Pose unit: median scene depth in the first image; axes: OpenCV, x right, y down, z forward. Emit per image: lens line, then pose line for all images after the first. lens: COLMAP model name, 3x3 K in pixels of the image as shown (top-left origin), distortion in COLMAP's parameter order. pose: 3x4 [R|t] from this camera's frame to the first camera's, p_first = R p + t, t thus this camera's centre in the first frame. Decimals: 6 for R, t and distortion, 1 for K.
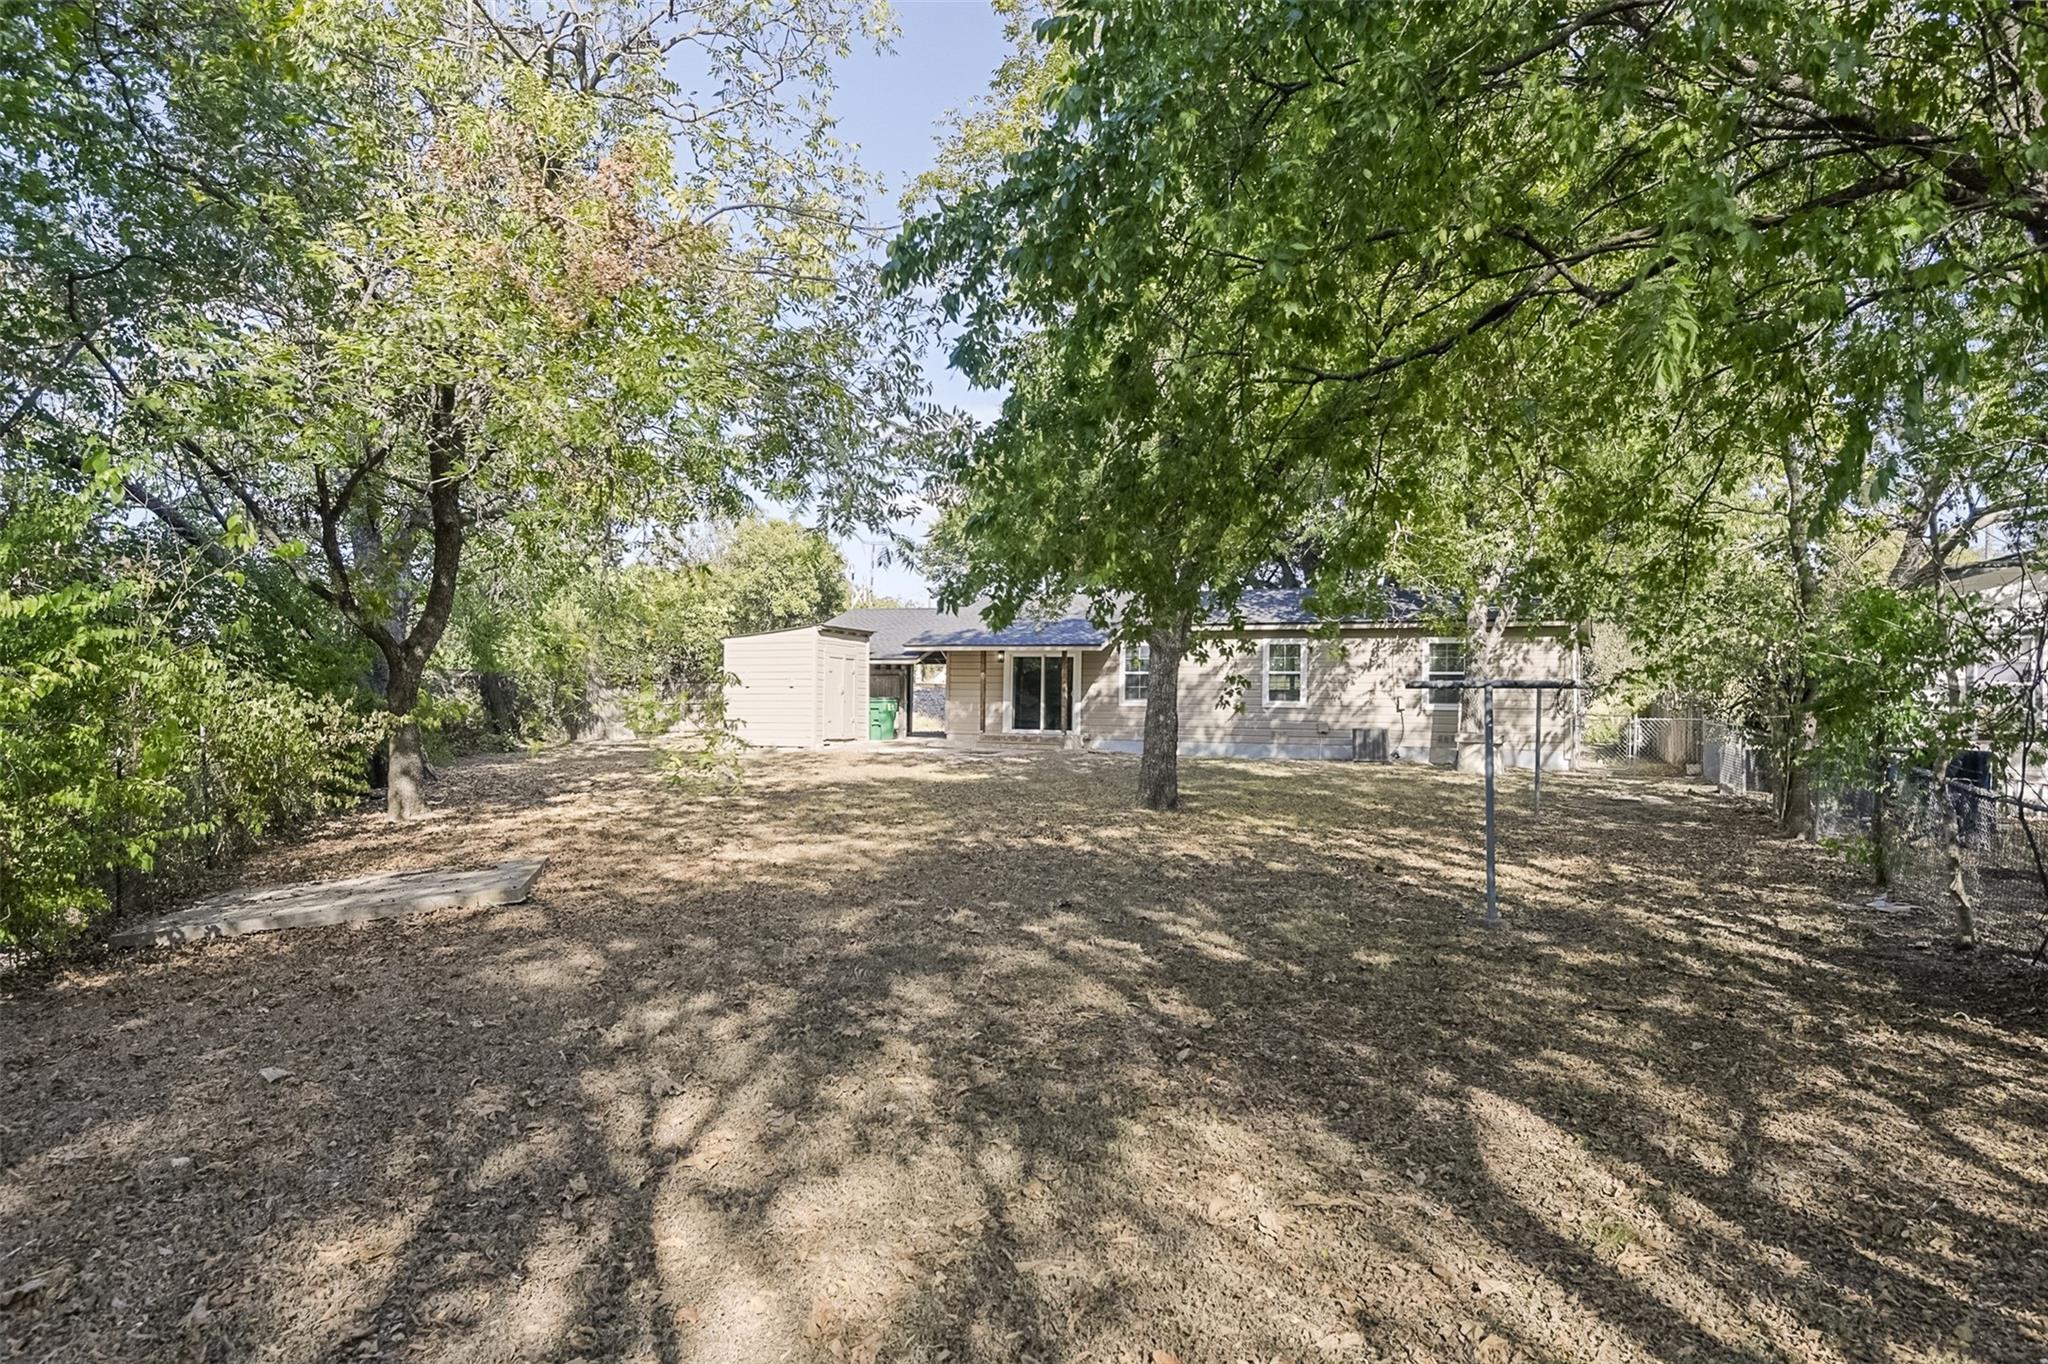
lens RADIAL K [[1243.6, 0, 1021.5], [0, 1243.6, 683.3], [0, 0, 1]] dist [-0.001373, -0.000530]
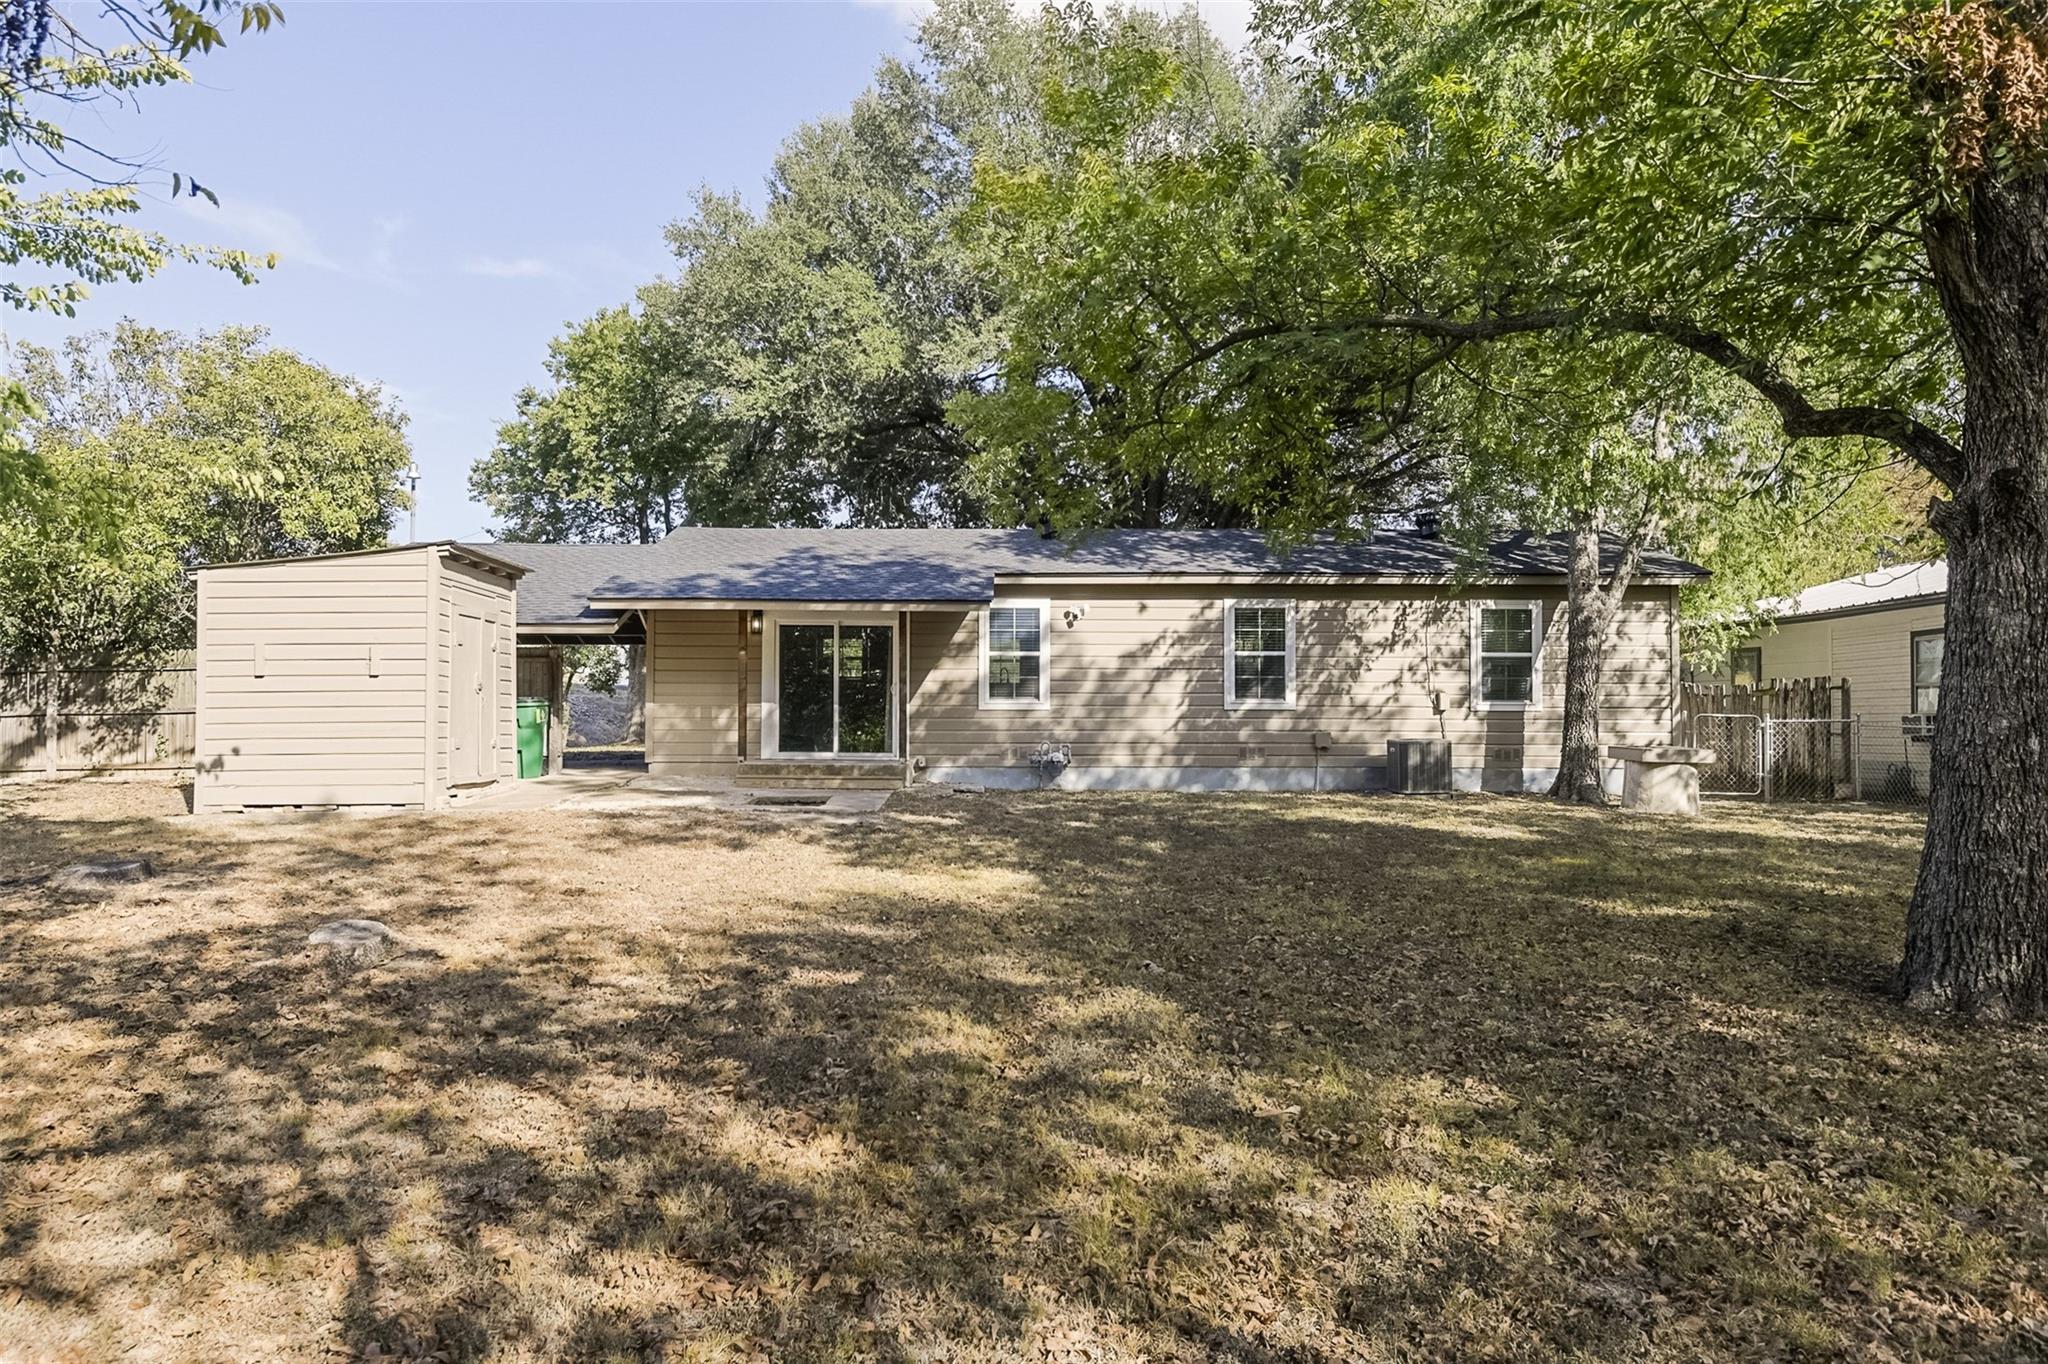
lens RADIAL K [[1243.6, 0, 1028.2], [0, 1243.6, 681.9], [0, 0, 1]] dist [-0.001373, -0.000530]
pose [[0.909705, -0.001325, 0.415253, -0.154292], [0.002342, 0.999995, -0.001939, 0.006912], [-0.415248, 0.002736, 0.909704, 0.476476]]
